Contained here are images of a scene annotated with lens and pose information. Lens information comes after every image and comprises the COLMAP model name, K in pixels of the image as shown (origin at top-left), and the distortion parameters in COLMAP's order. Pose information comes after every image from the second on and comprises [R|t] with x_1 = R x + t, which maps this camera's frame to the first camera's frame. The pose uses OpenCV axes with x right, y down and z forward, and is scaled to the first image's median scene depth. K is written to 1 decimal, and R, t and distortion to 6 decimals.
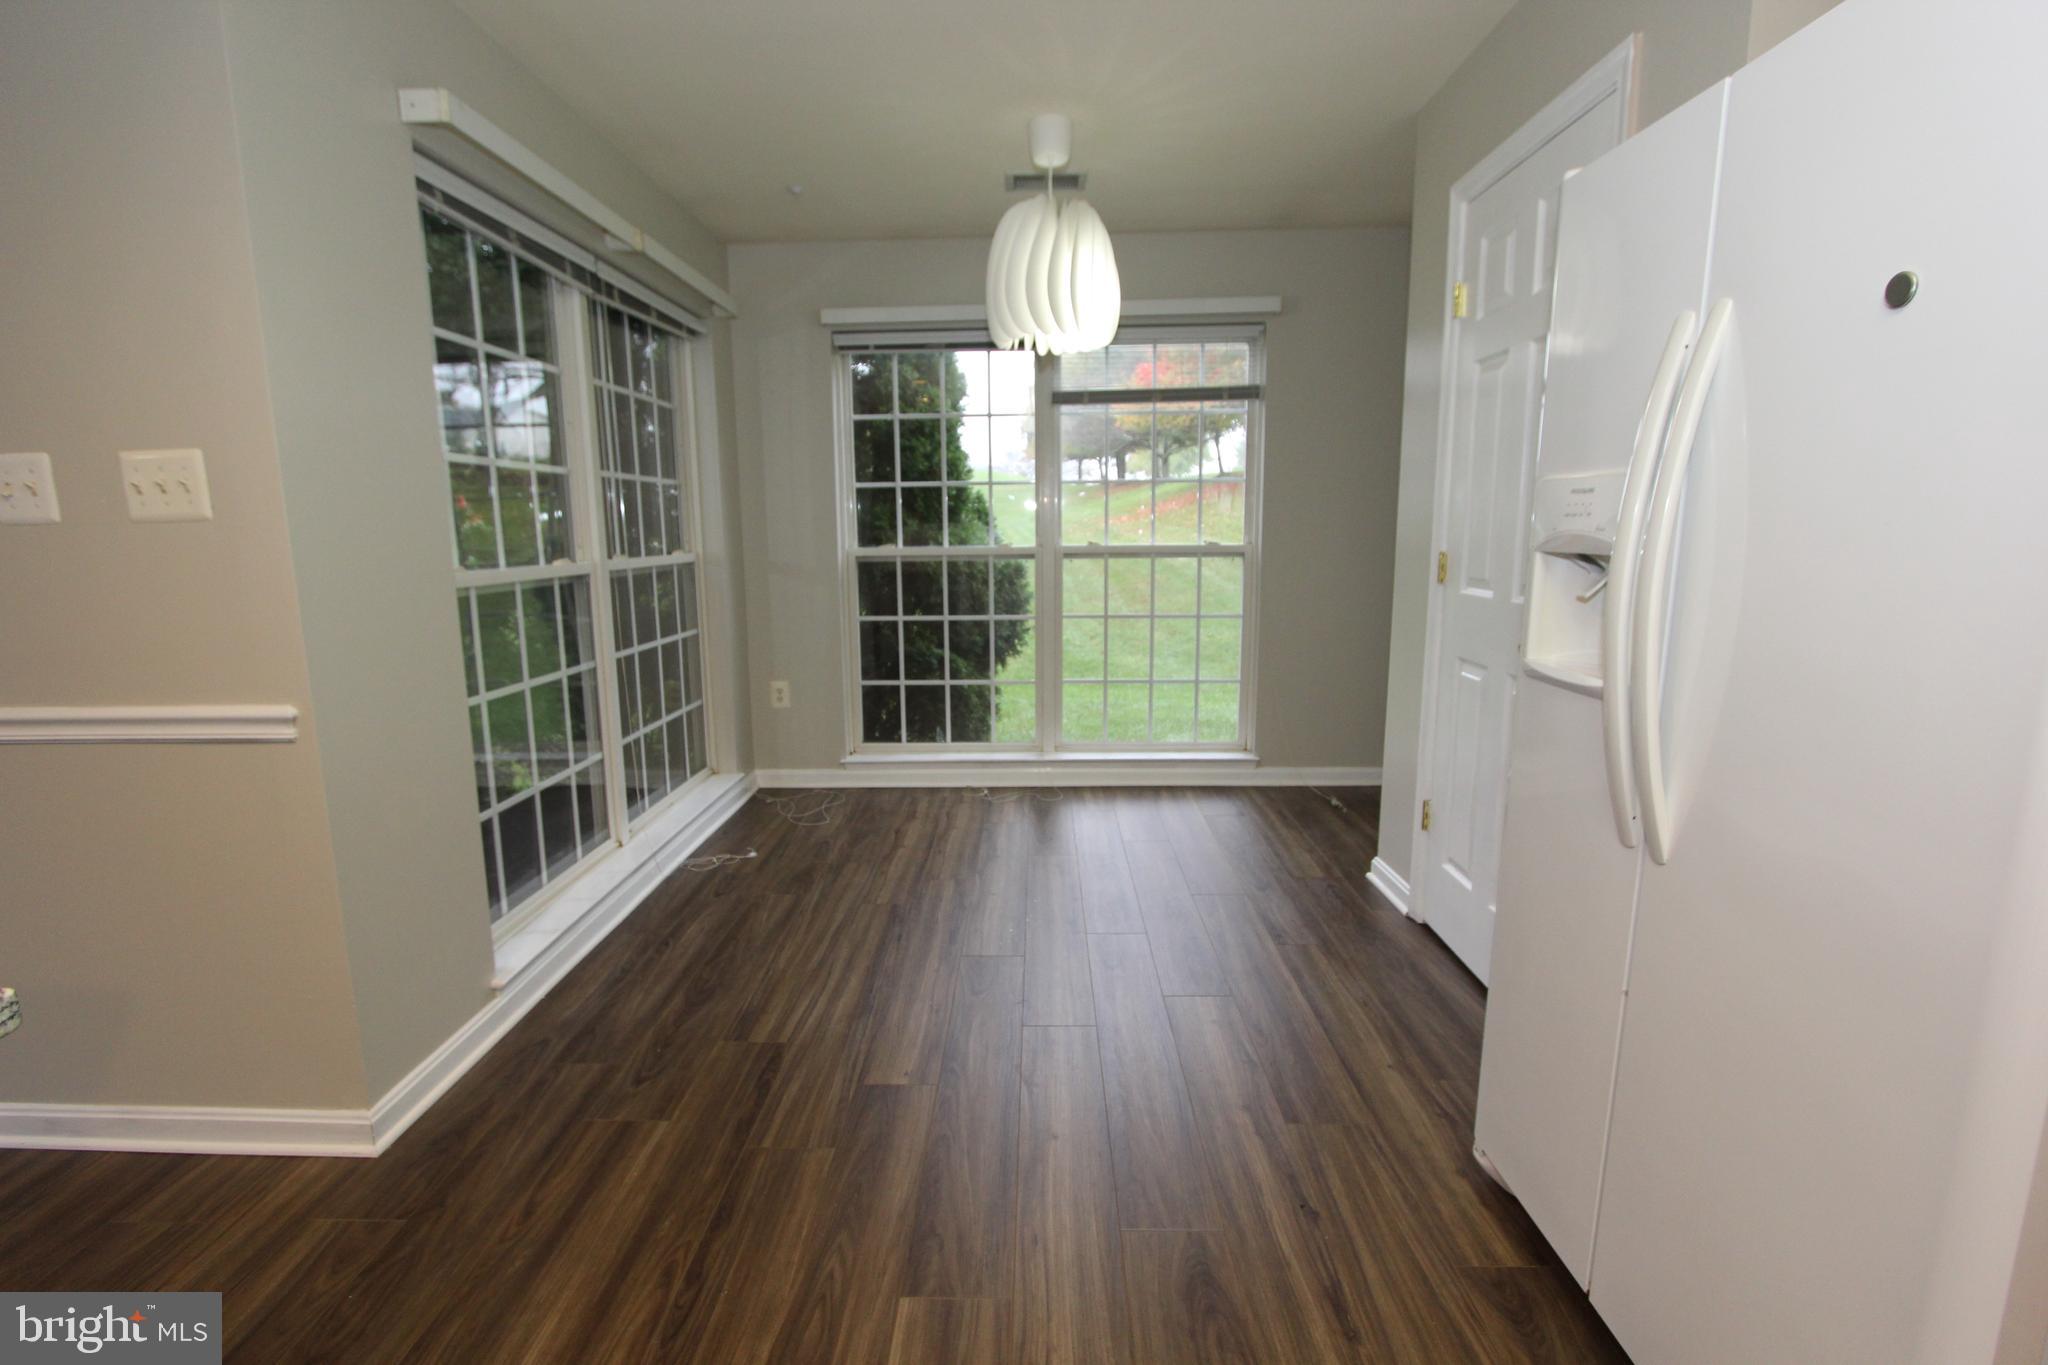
lens RADIAL K [[947.0, 0, 1009.0], [0, 947.0, 691.7], [0, 0, 1]] dist [-0.021685, 0.002881]
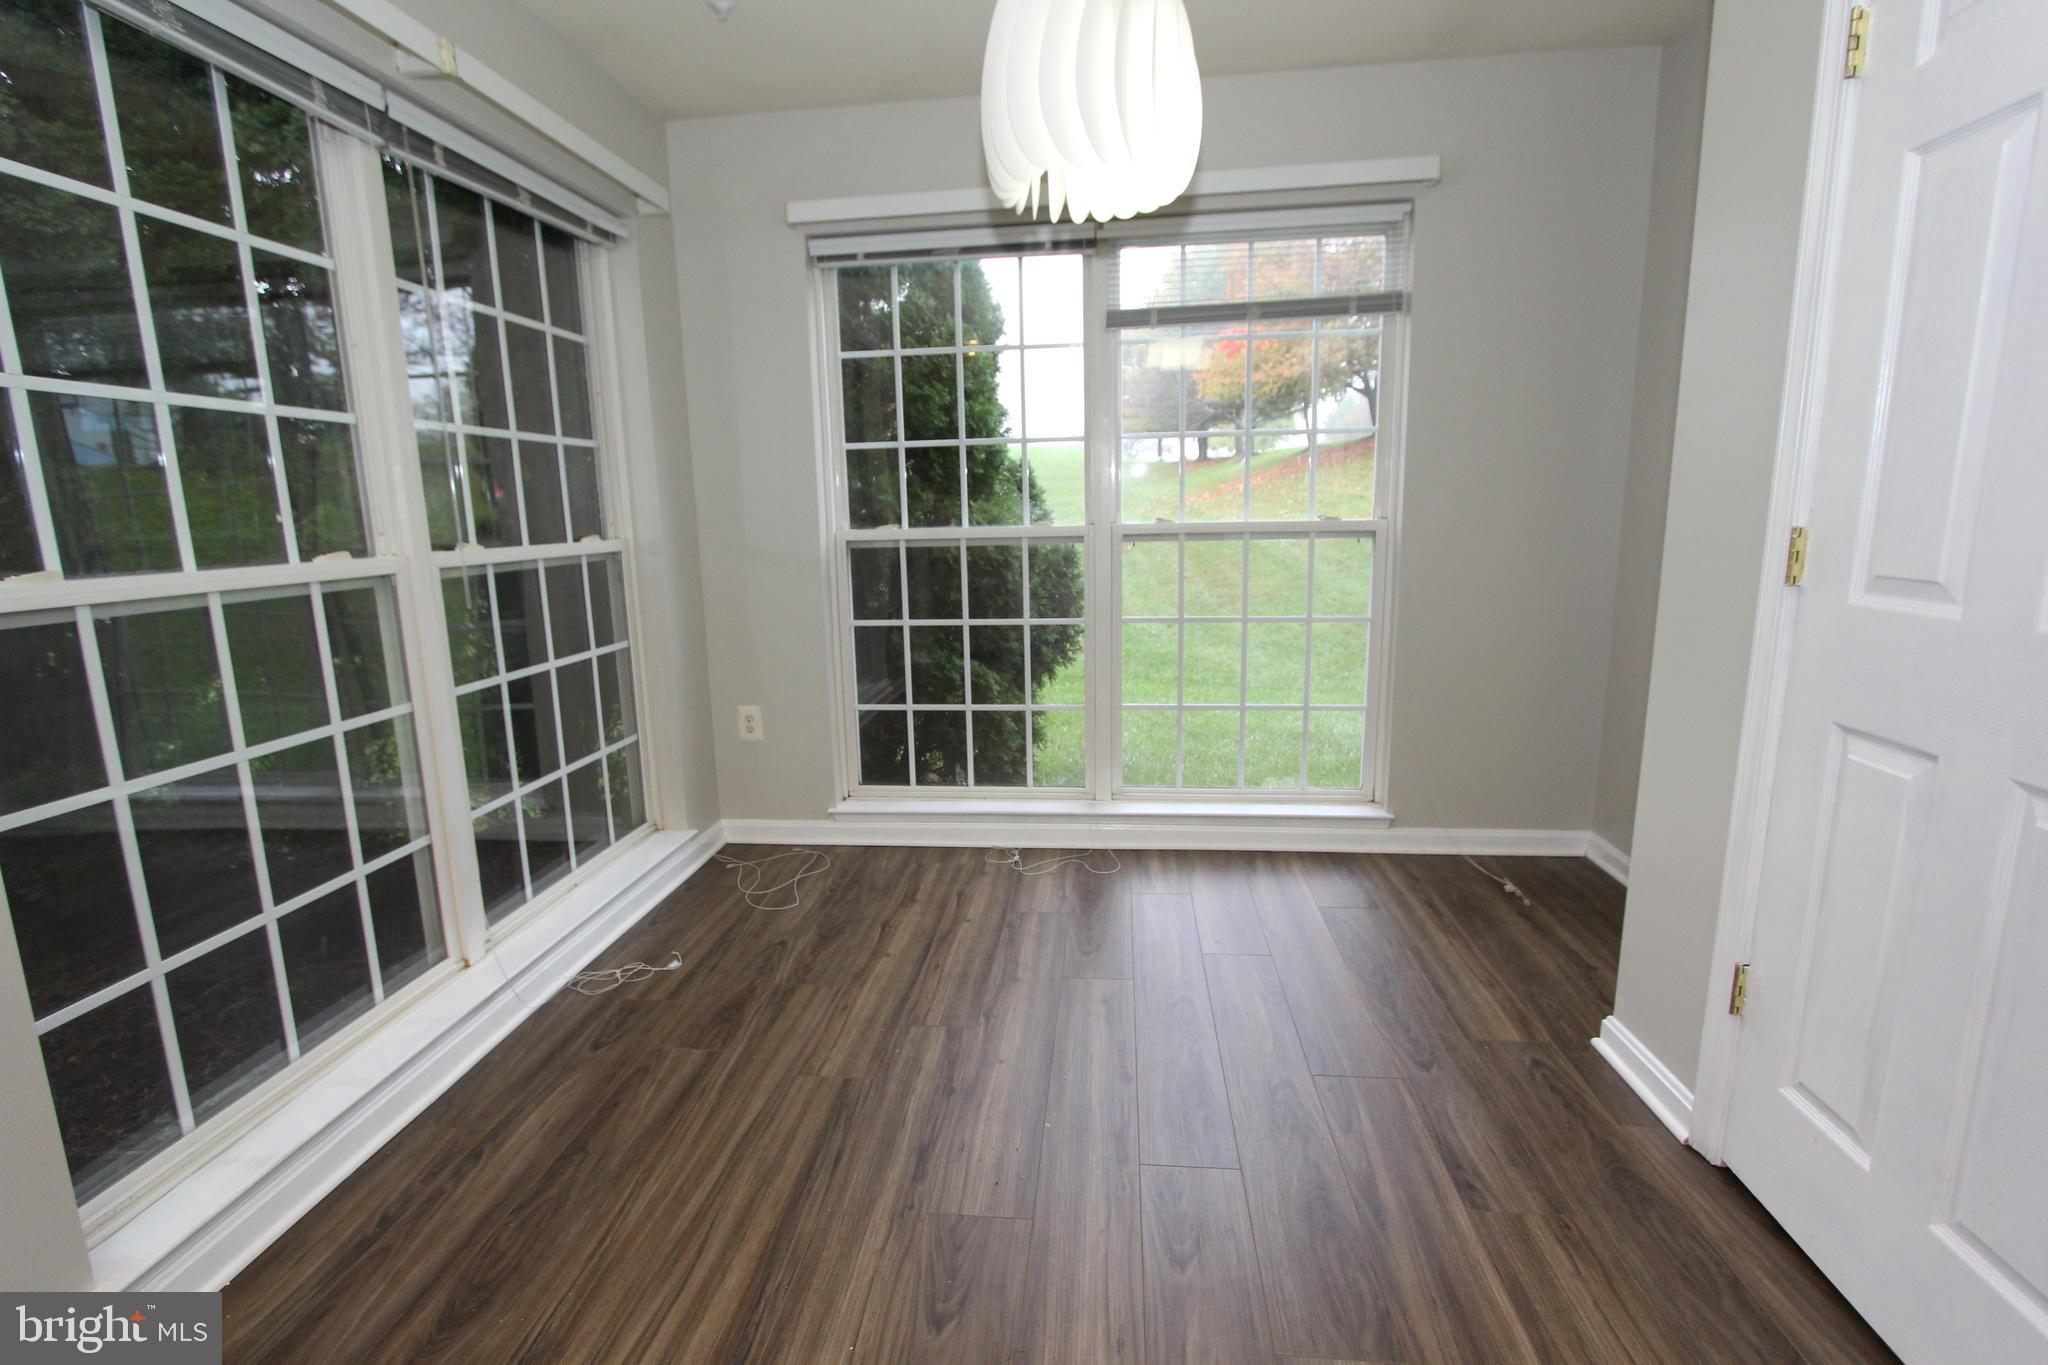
lens RADIAL K [[947.0, 0, 1011.0], [0, 947.0, 690.6], [0, 0, 1]] dist [-0.021685, 0.002881]
pose [[0.996706, 0.003208, -0.081032, 0.037649], [-0.001610, 0.999803, 0.019787, -0.048391], [0.081080, -0.019591, 0.996515, 0.318744]]
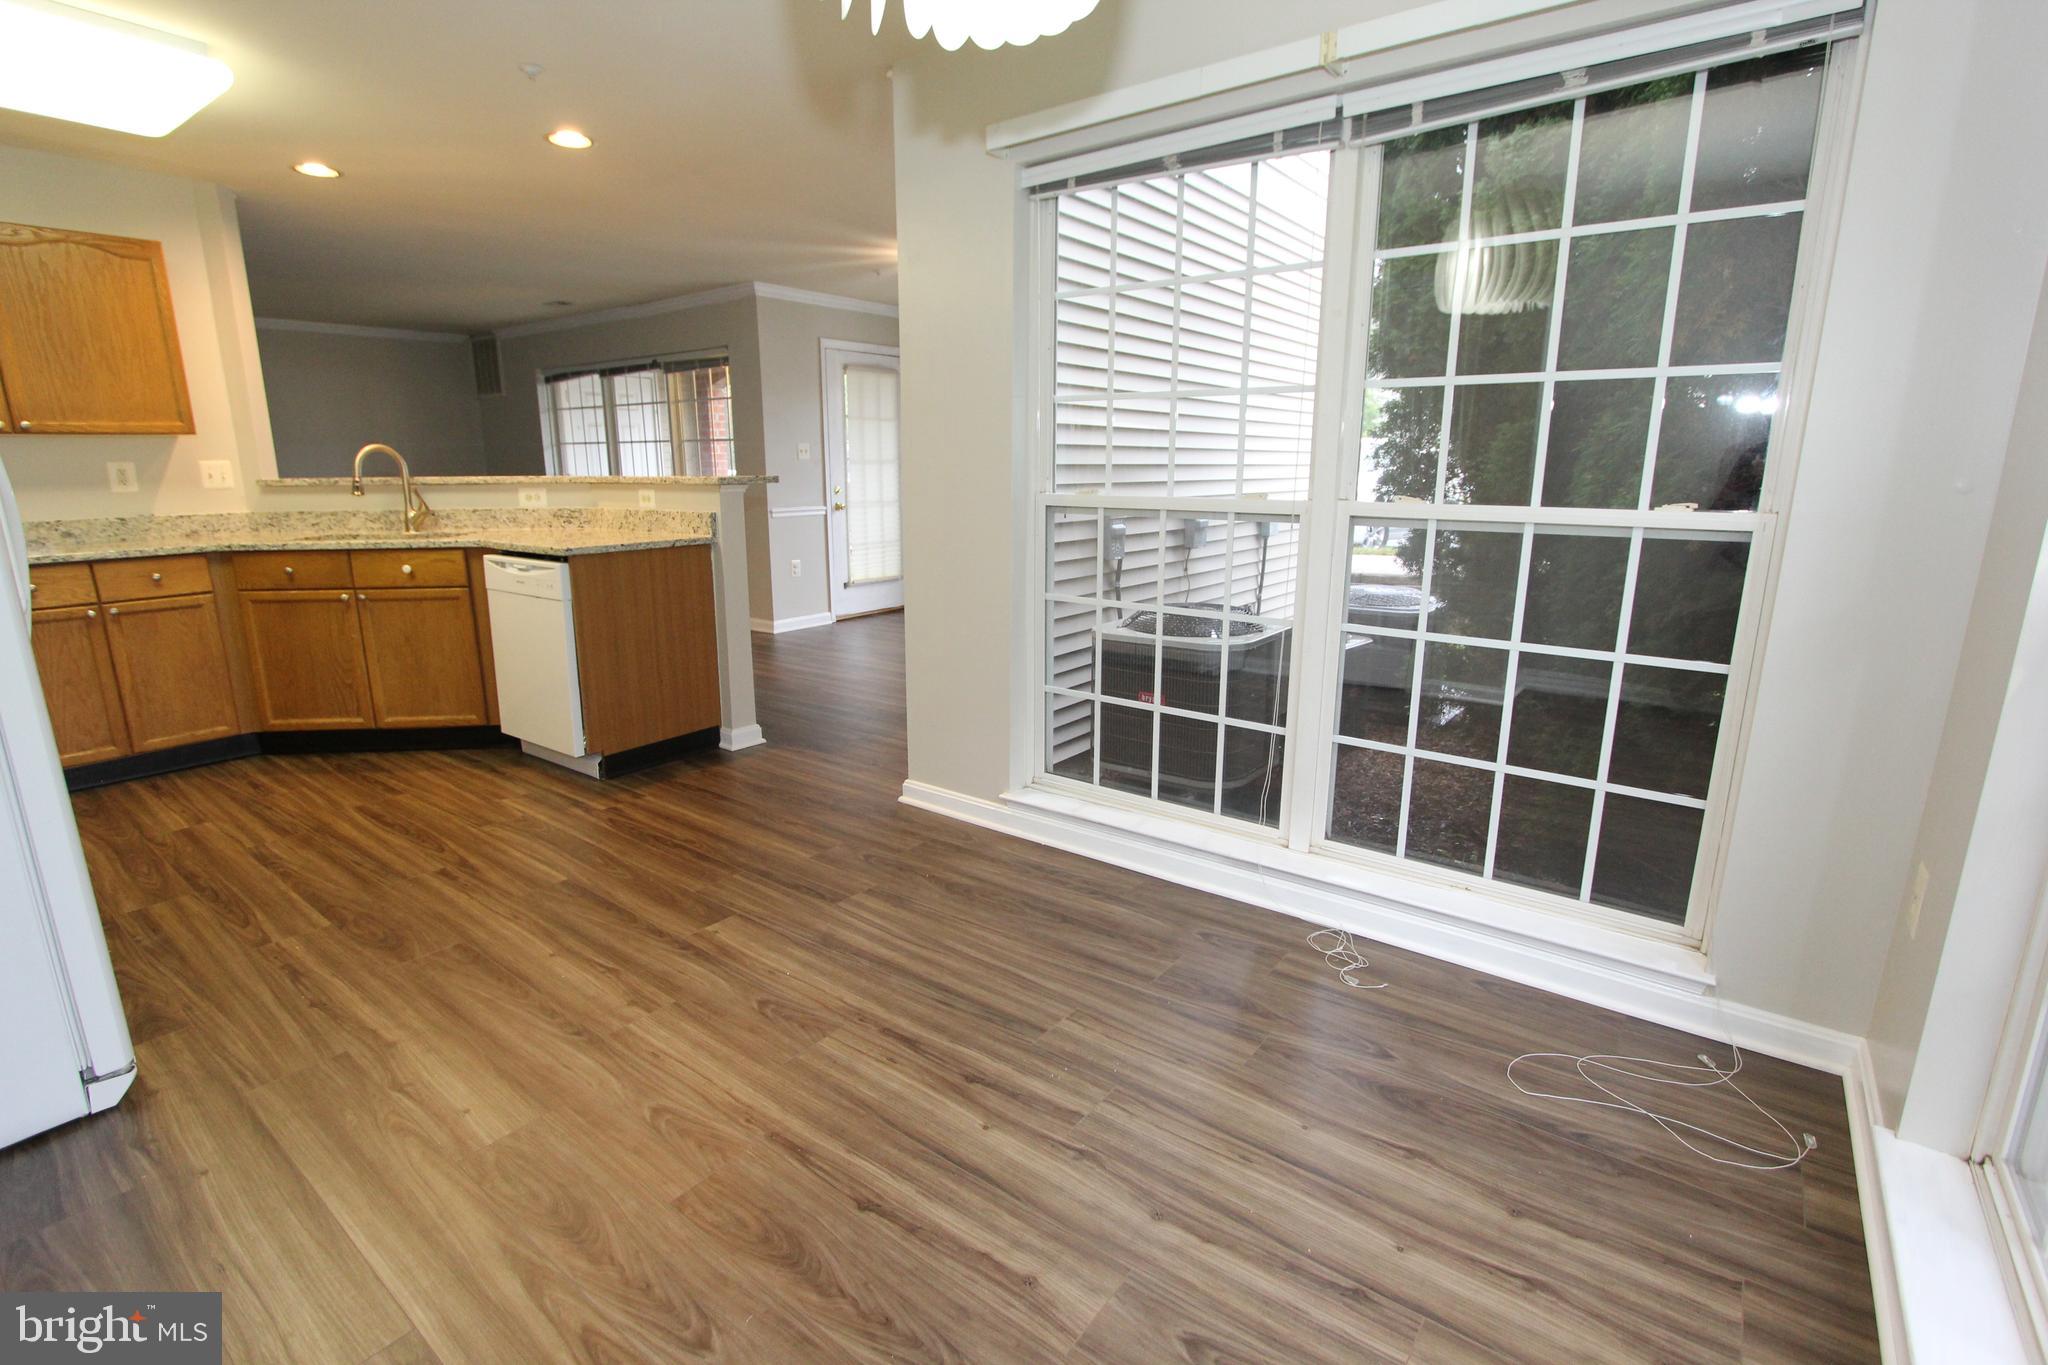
lens RADIAL K [[947.0, 0, 1005.6], [0, 947.0, 674.4], [0, 0, 1]] dist [-0.021685, 0.002881]
pose [[-0.595158, 0.188537, -0.781179, 0.322180], [-0.130054, 0.936677, 0.325150, -0.196216], [0.793015, 0.295112, -0.532950, 1.094089]]
